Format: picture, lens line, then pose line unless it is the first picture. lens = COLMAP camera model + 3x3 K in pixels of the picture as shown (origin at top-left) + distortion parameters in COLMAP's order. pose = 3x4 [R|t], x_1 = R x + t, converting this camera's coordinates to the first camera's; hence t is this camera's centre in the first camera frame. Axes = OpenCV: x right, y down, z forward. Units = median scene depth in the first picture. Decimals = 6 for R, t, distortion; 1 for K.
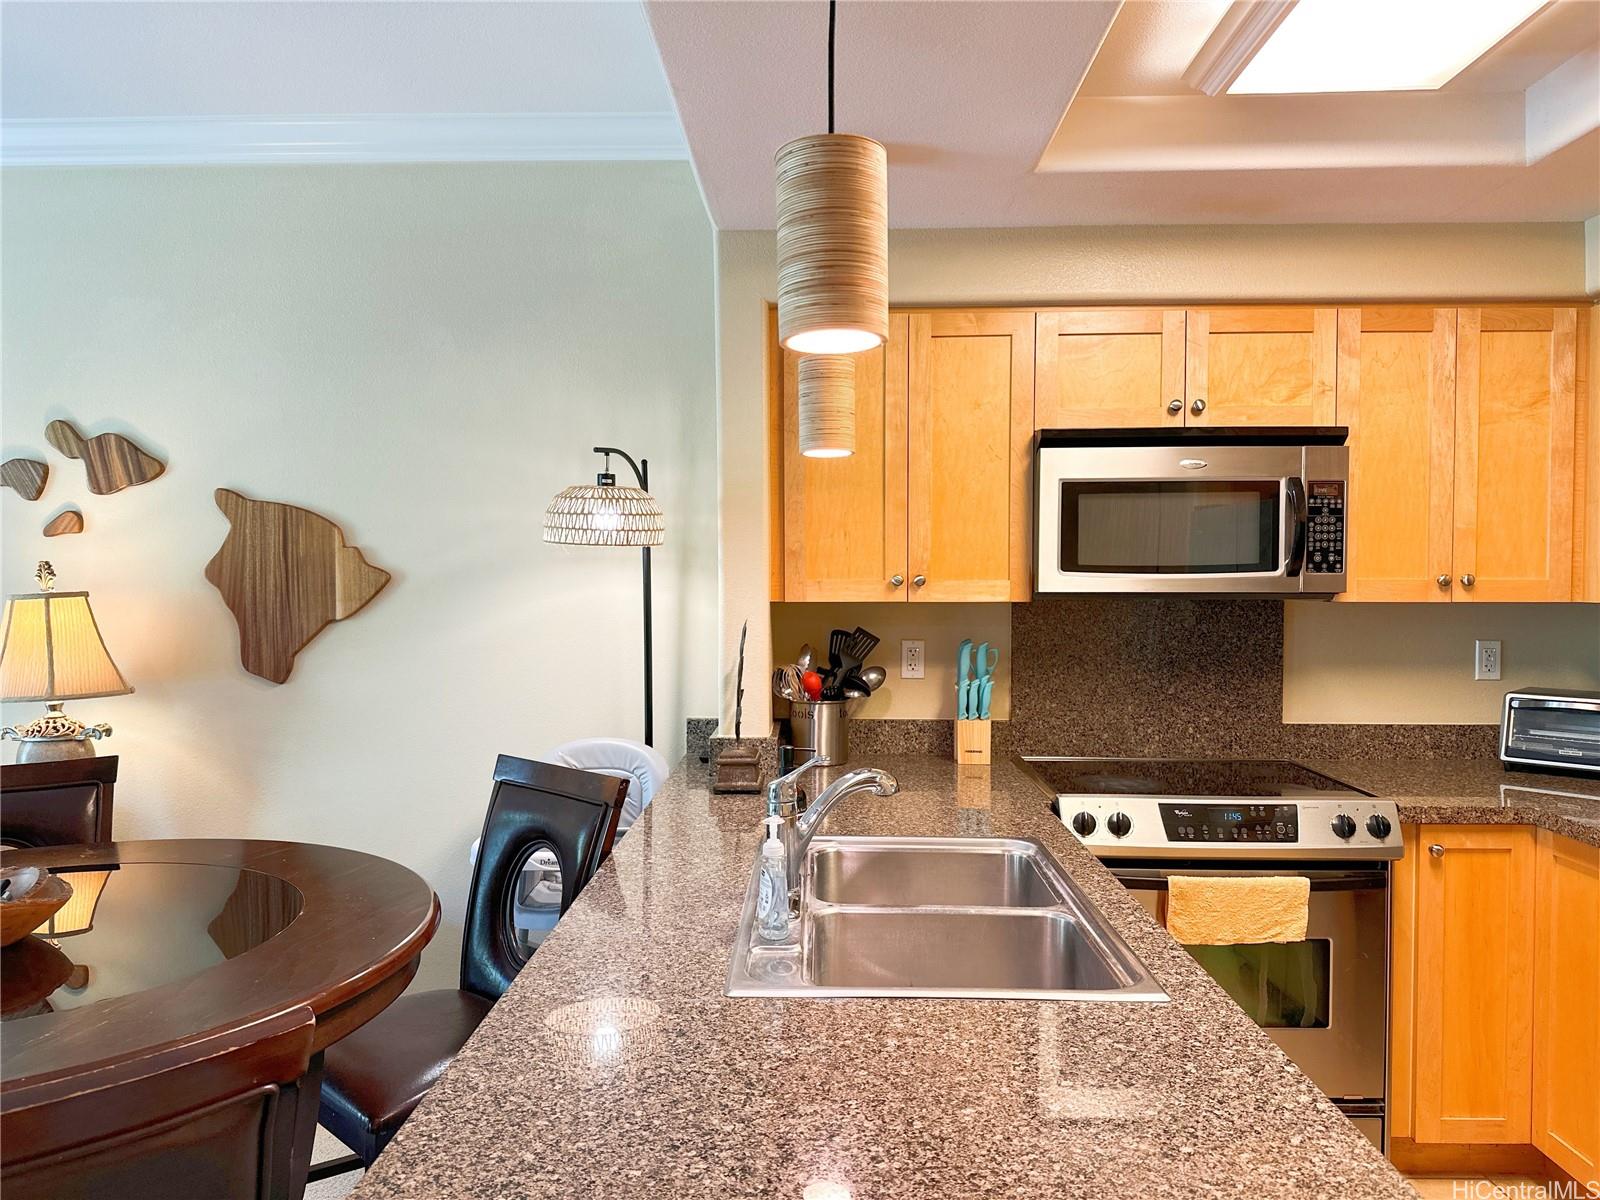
lens RADIAL K [[1109.3, 0, 794.5], [0, 1109.3, 601.5], [0, 0, 1]] dist [0.053886, -0.070808]
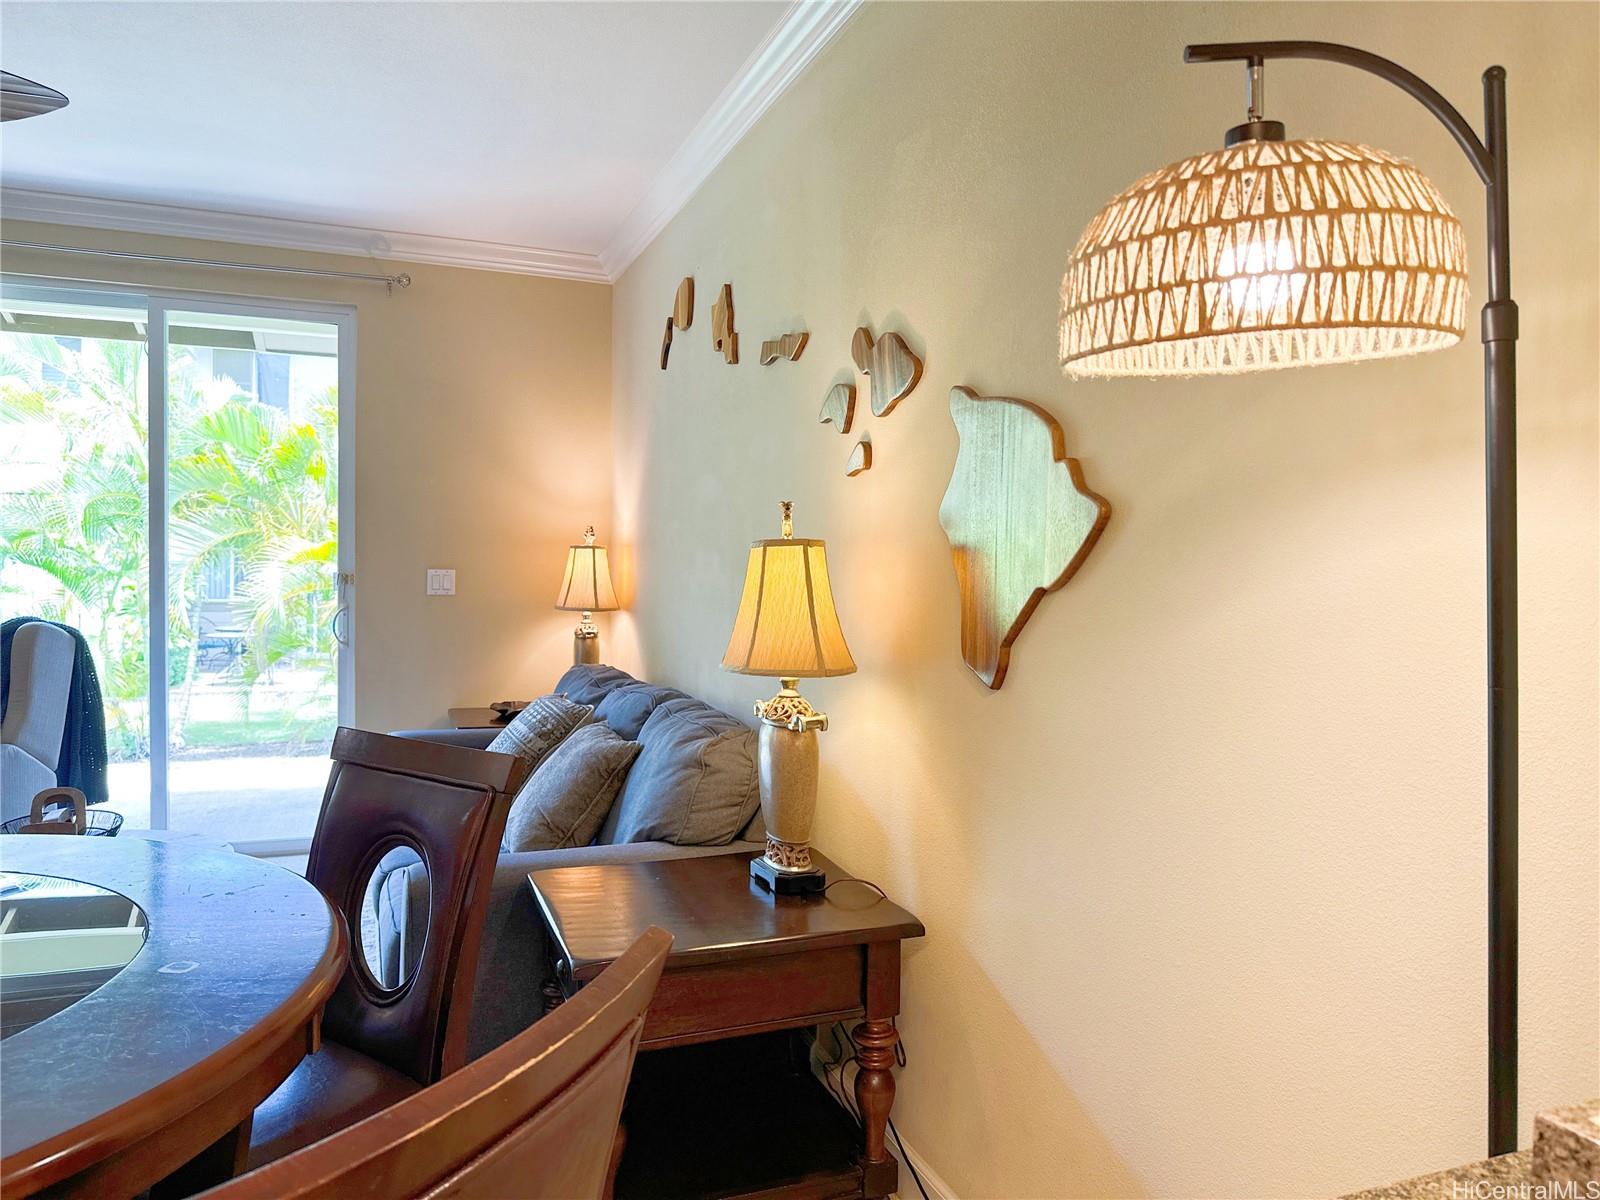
lens RADIAL K [[1109.3, 0, 832.9], [0, 1109.3, 602.7], [0, 0, 1]] dist [0.053886, -0.070808]
pose [[0.404676, 0.041887, -0.913500, 0.073051], [-0.042209, 0.998741, 0.027097, 0.014636], [0.913486, 0.027592, 0.405934, 0.749262]]
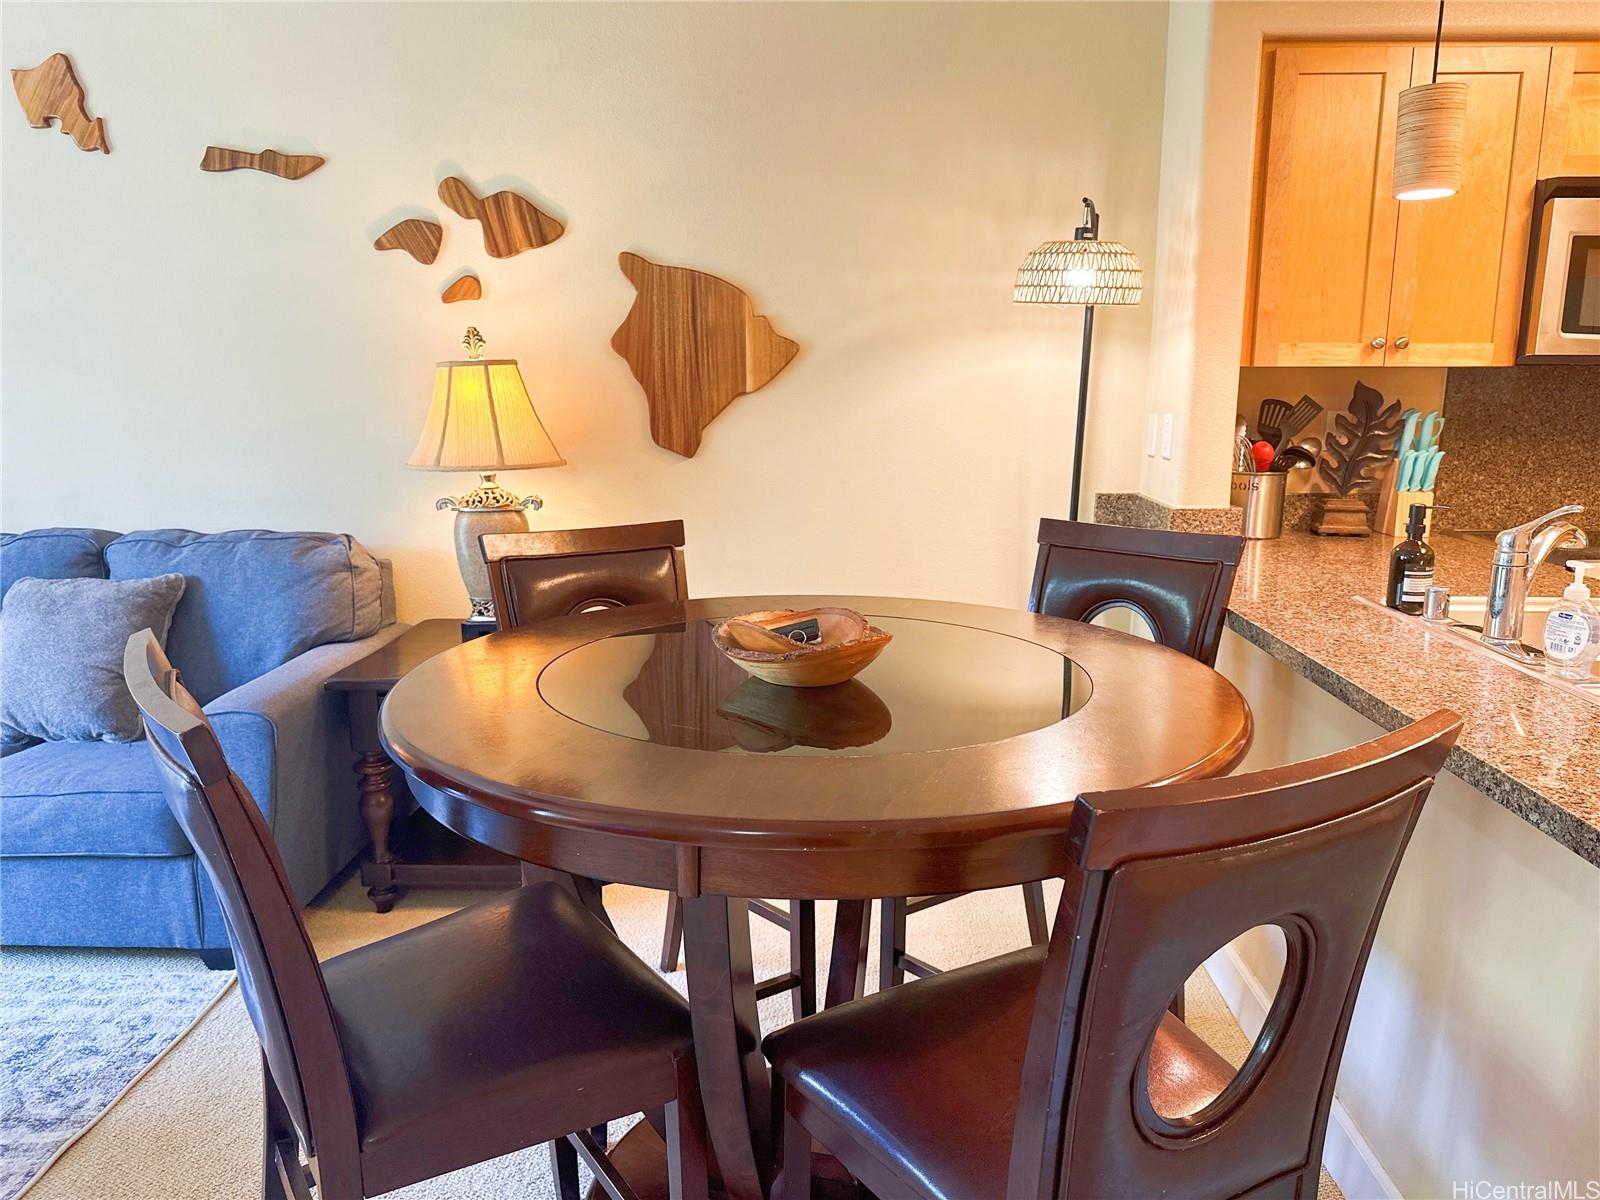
lens RADIAL K [[1109.3, 0, 808.6], [0, 1109.3, 602.6], [0, 0, 1]] dist [0.053886, -0.070808]
pose [[0.999946, 0.001164, -0.010353, -0.385369], [0.000664, 0.984607, 0.174780, 0.031756], [0.010397, -0.174777, 0.984553, 0.004562]]
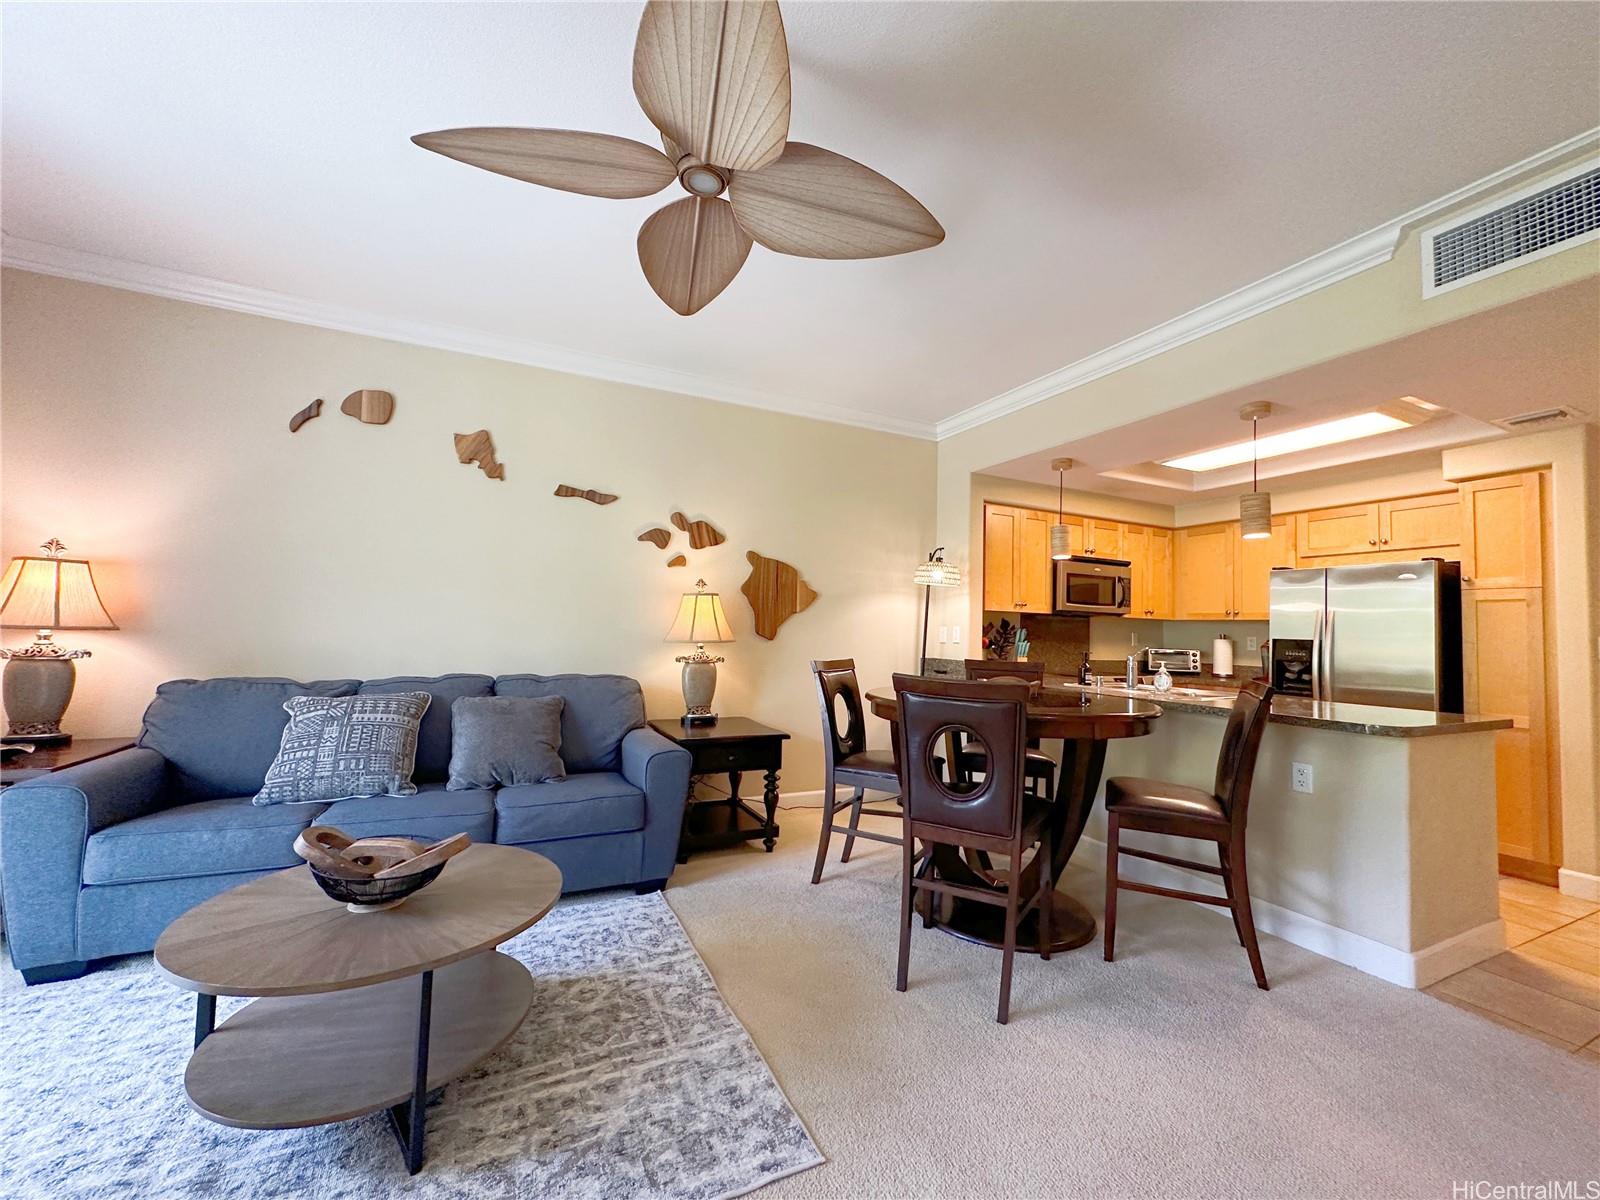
lens RADIAL K [[626.9, 0, 799.2], [0, 626.9, 600.4], [0, 0, 1]] dist [0.004471, -0.000595]
pose [[0.895128, 0.046856, 0.443339, -1.085341], [-0.017321, 0.997366, -0.070439, 0.091074], [-0.445472, 0.055373, 0.893582, -0.157020]]
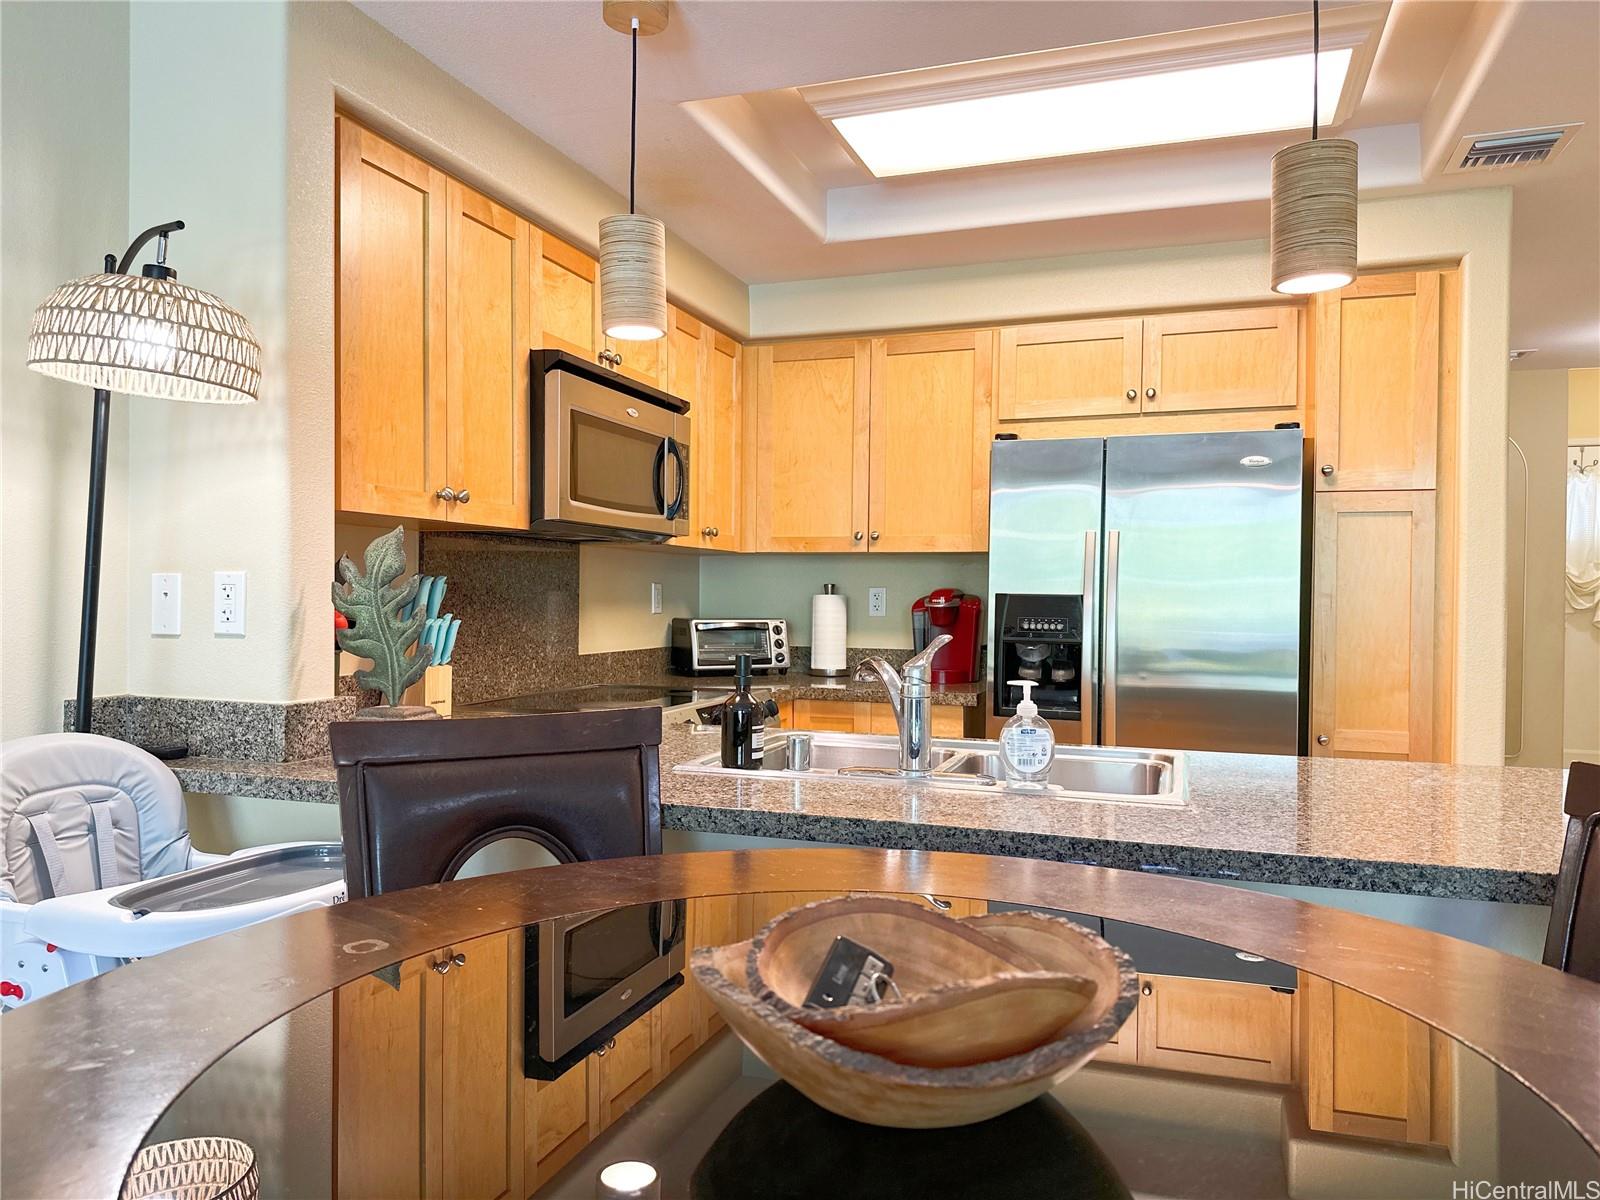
lens RADIAL K [[1109.3, 0, 797.1], [0, 1109.3, 612.0], [0, 0, 1]] dist [0.053886, -0.070808]
pose [[0.313645, -0.012966, 0.949452, -0.615391], [0.013846, 0.999863, 0.009080, 0.064828], [-0.949439, 0.010298, 0.313781, 0.484132]]
